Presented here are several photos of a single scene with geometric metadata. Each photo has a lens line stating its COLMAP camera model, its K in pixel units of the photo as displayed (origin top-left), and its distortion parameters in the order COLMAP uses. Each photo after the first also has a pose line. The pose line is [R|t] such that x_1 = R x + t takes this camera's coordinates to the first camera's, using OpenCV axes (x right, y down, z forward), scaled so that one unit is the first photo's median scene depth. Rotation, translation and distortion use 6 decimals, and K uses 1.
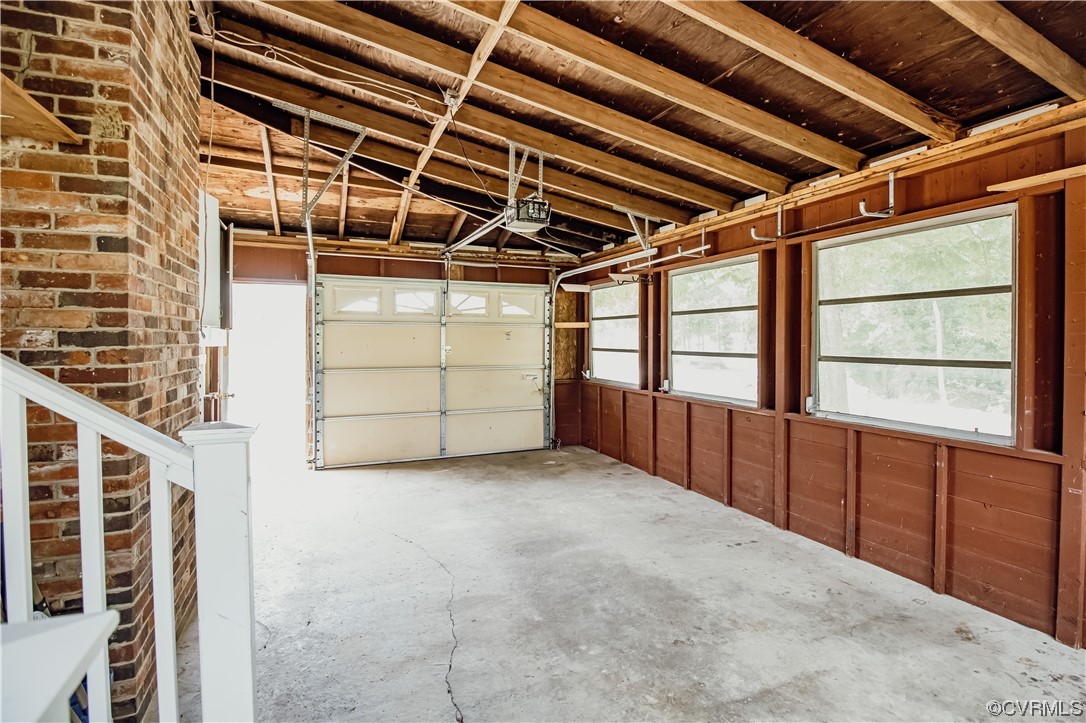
lens RADIAL K [[496.0, 0, 544.3], [0, 496.0, 336.8], [0, 0, 1]] dist [0.000002, -0.000124]
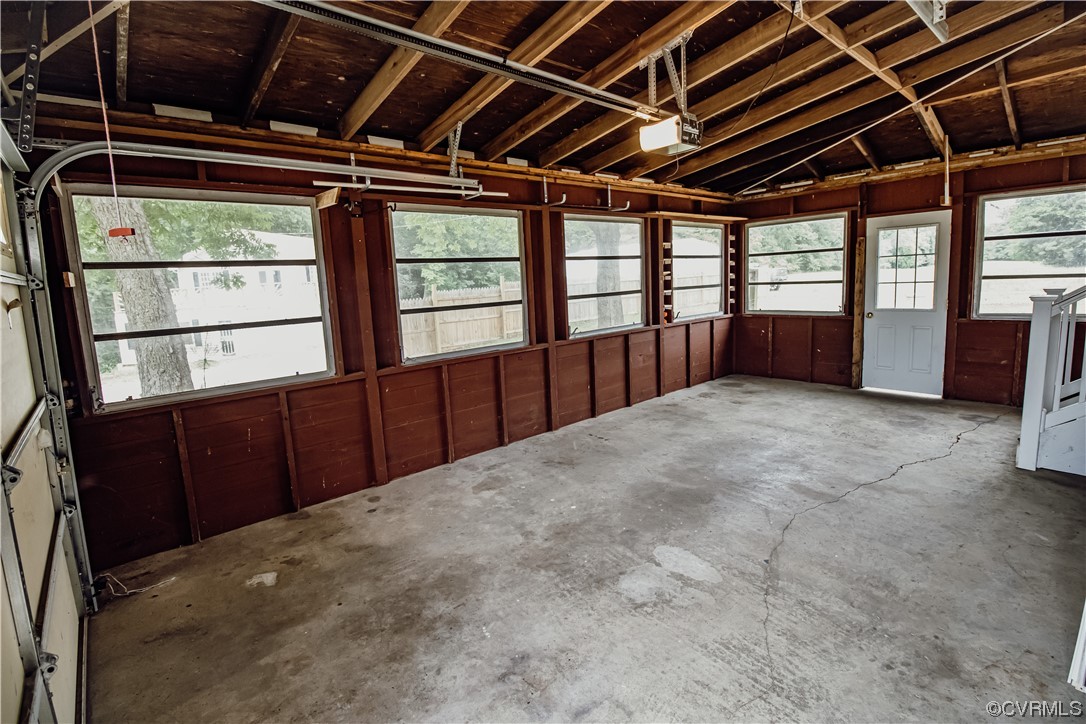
lens RADIAL K [[511.9, 0, 545.7], [0, 511.9, 347.0], [0, 0, 1]] dist [-0.014460, -0.000030]
pose [[-0.297965, -0.114095, 0.947734, -0.707041], [0.043018, 0.990218, 0.132734, -0.012749], [-0.953607, 0.080319, -0.290142, 1.271537]]
